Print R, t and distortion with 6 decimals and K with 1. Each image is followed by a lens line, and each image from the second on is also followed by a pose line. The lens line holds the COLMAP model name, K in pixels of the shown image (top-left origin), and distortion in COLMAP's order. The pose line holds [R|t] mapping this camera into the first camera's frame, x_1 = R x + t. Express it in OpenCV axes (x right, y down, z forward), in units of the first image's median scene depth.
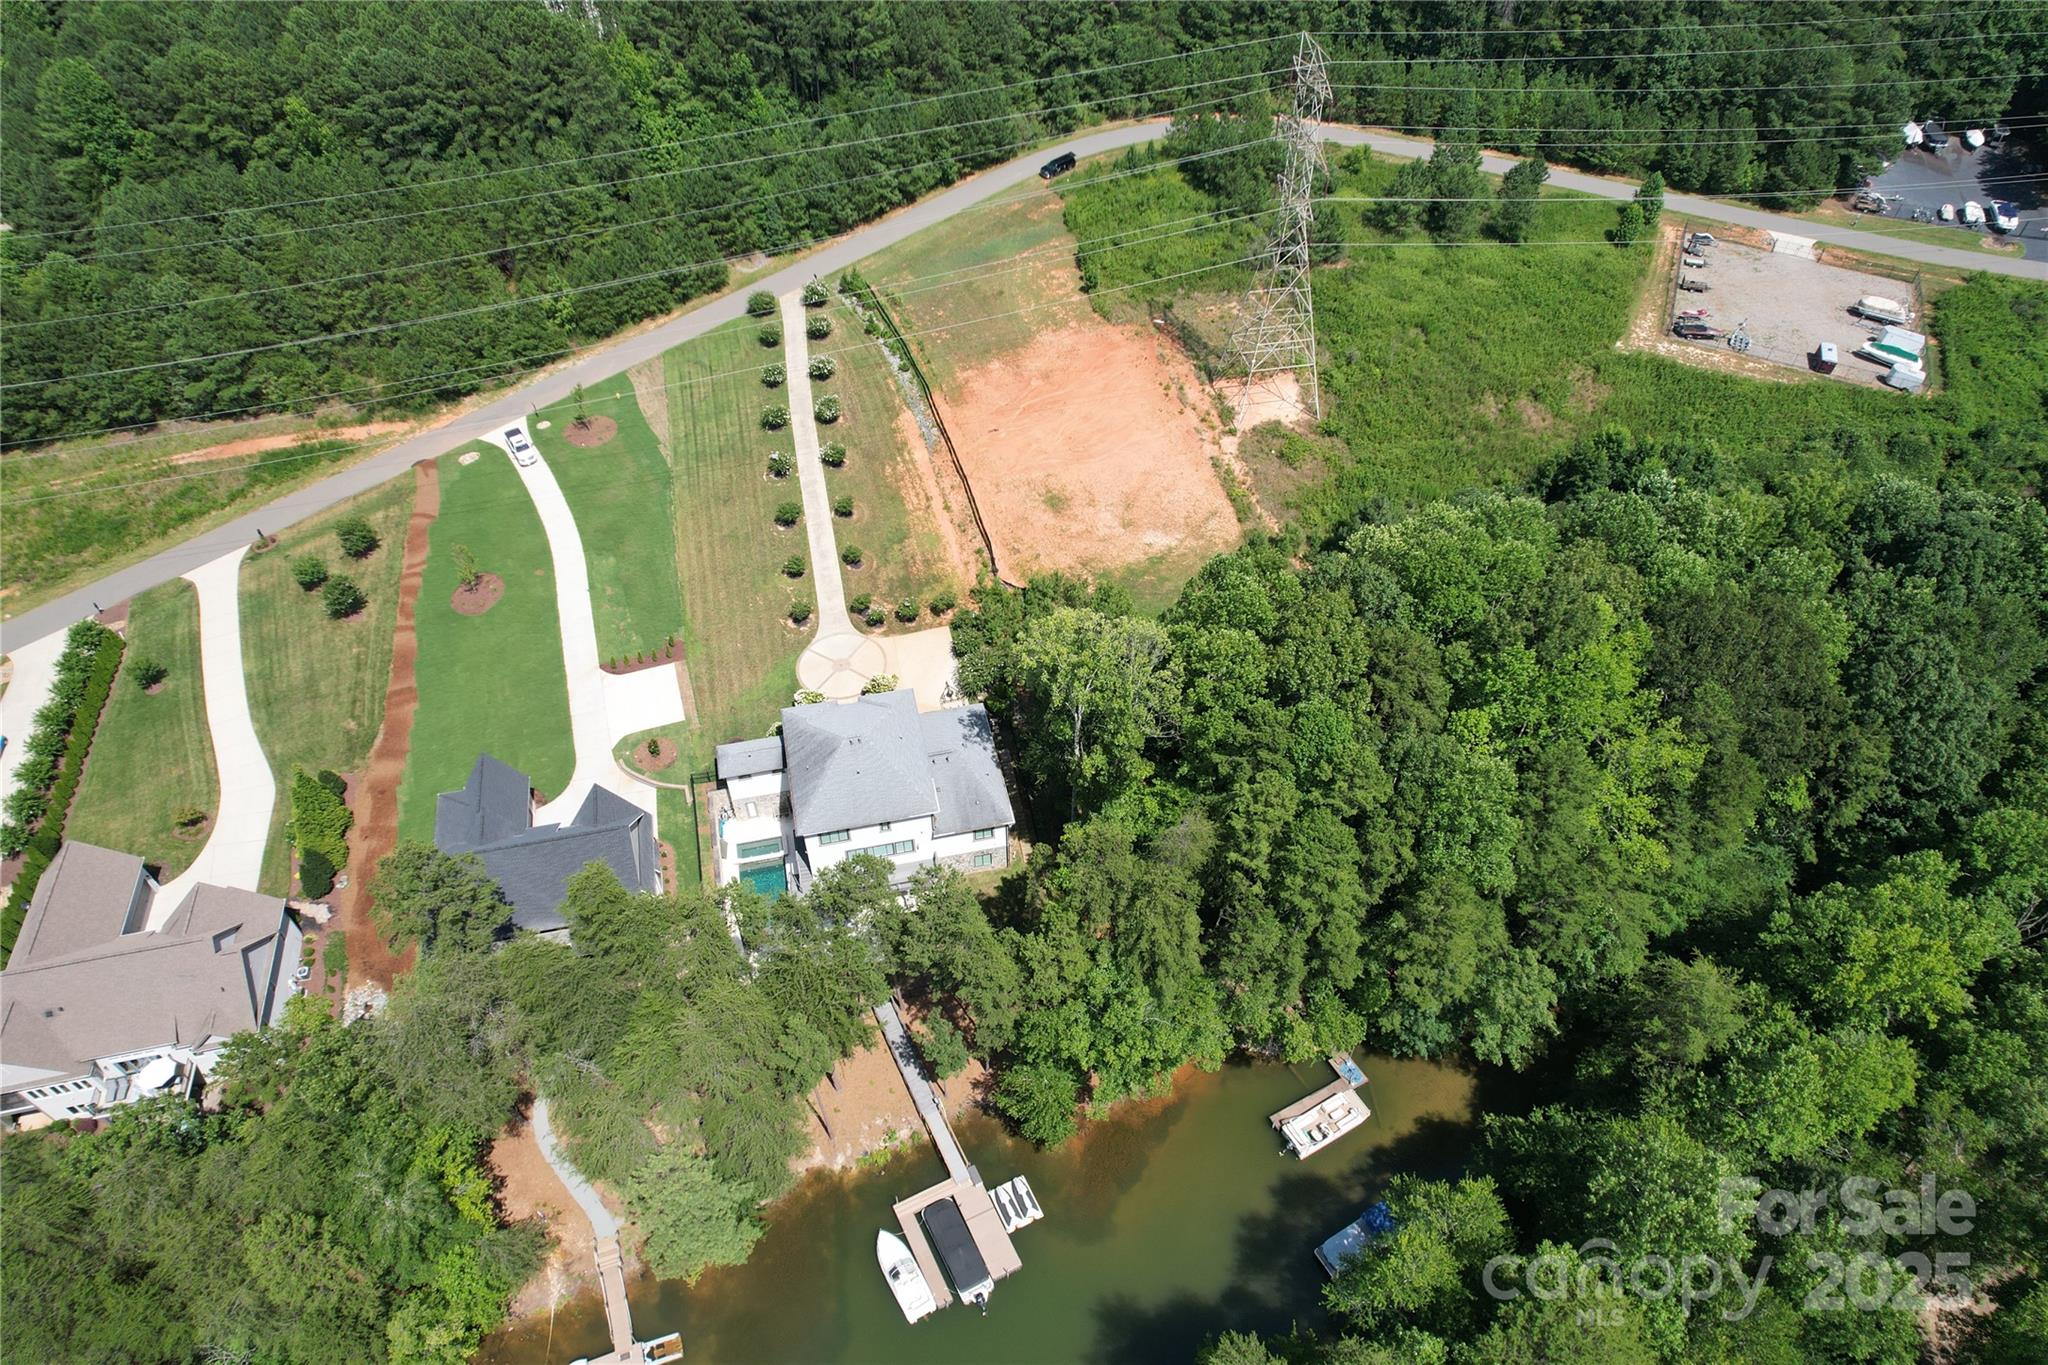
lens RADIAL K [[1306.7, 0, 1035.2], [0, 1306.7, 688.6], [0, 0, 1]] dist [-0.073066, 0.066522]
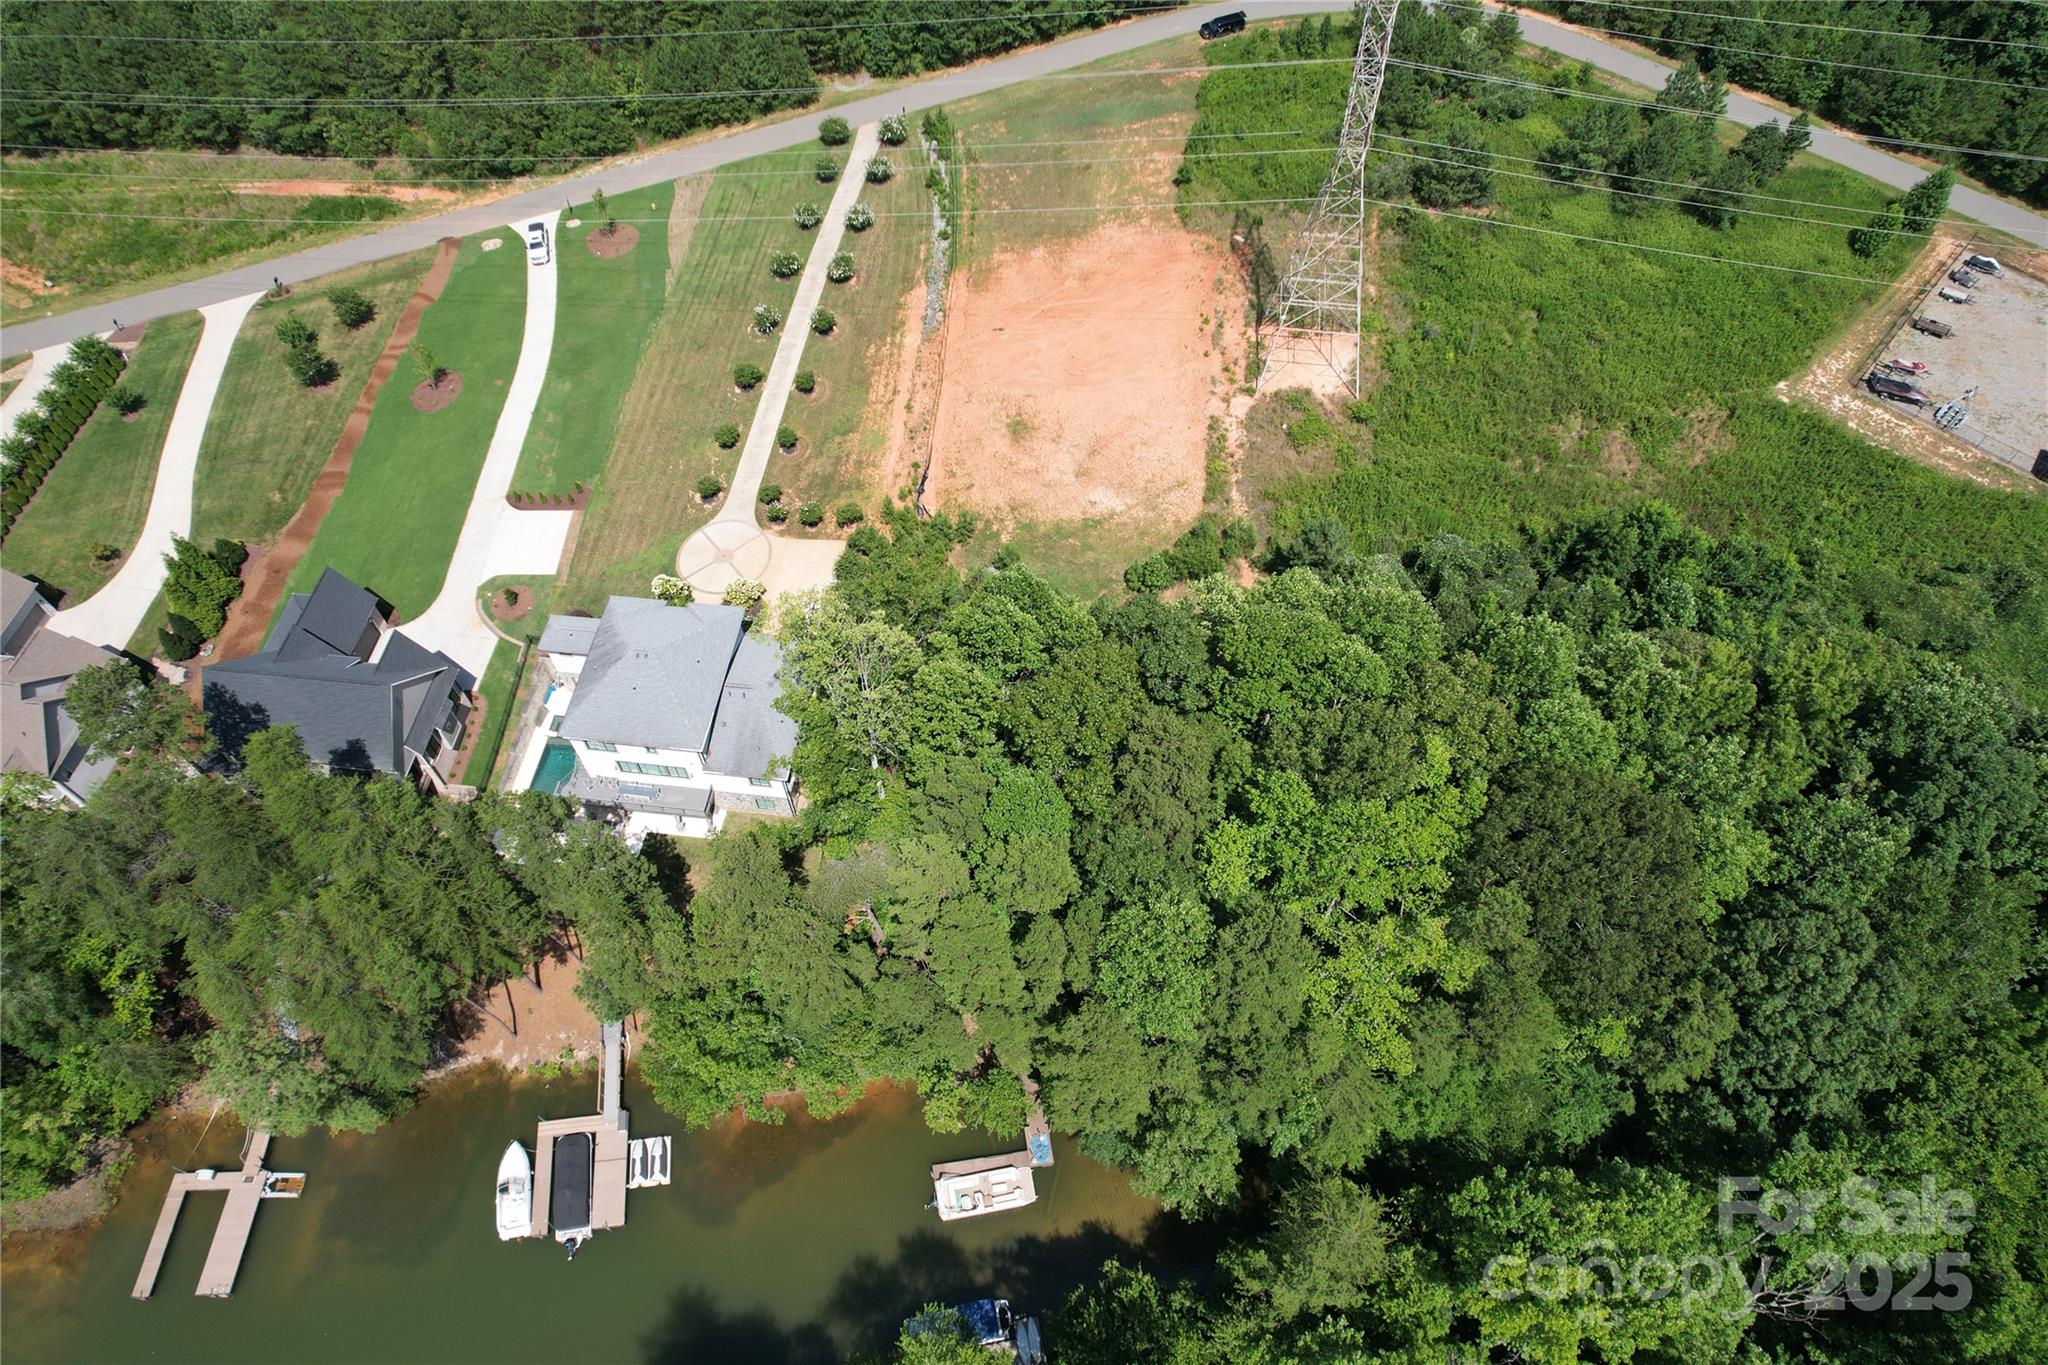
lens RADIAL K [[1306.7, 0, 1035.2], [0, 1306.7, 688.6], [0, 0, 1]] dist [-0.073066, 0.066522]
pose [[0.944128, 0.268579, -0.191019, 0.232298], [-0.237706, 0.956378, 0.169815, -0.119684], [0.228296, -0.114921, 0.966786, 0.106480]]
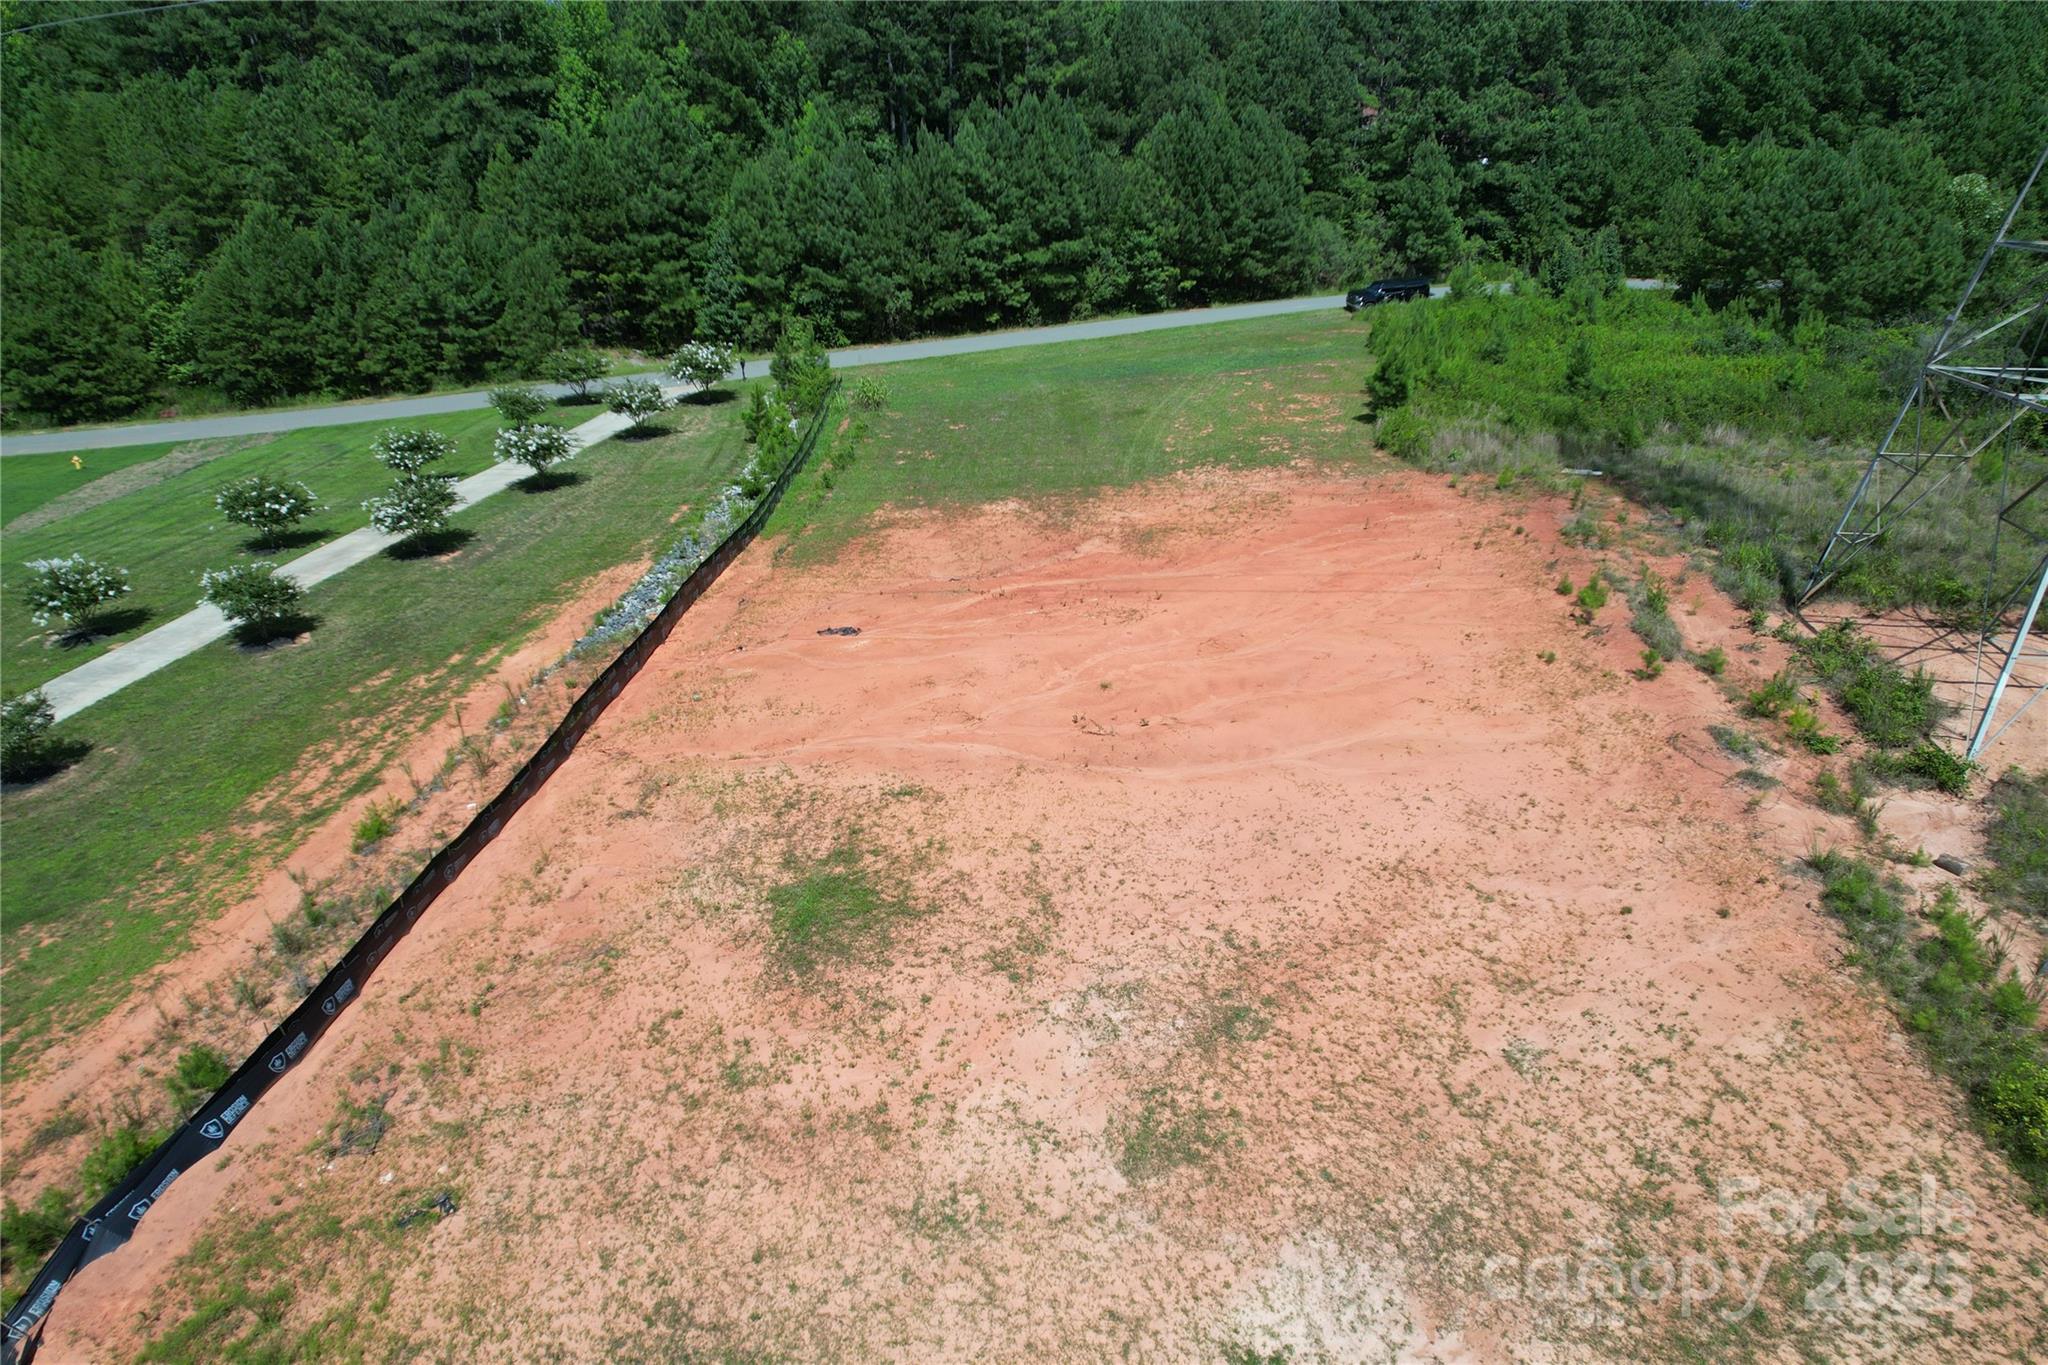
lens RADIAL K [[1311.0, 0, 1036.0], [0, 1311.0, 681.4], [0, 0, 1]] dist [-0.084090, 0.080539]
pose [[0.934263, 0.140944, -0.327546, 0.088792], [-0.260836, 0.896455, -0.358236, -0.108633], [0.243139, 0.420123, 0.874288, 0.795328]]
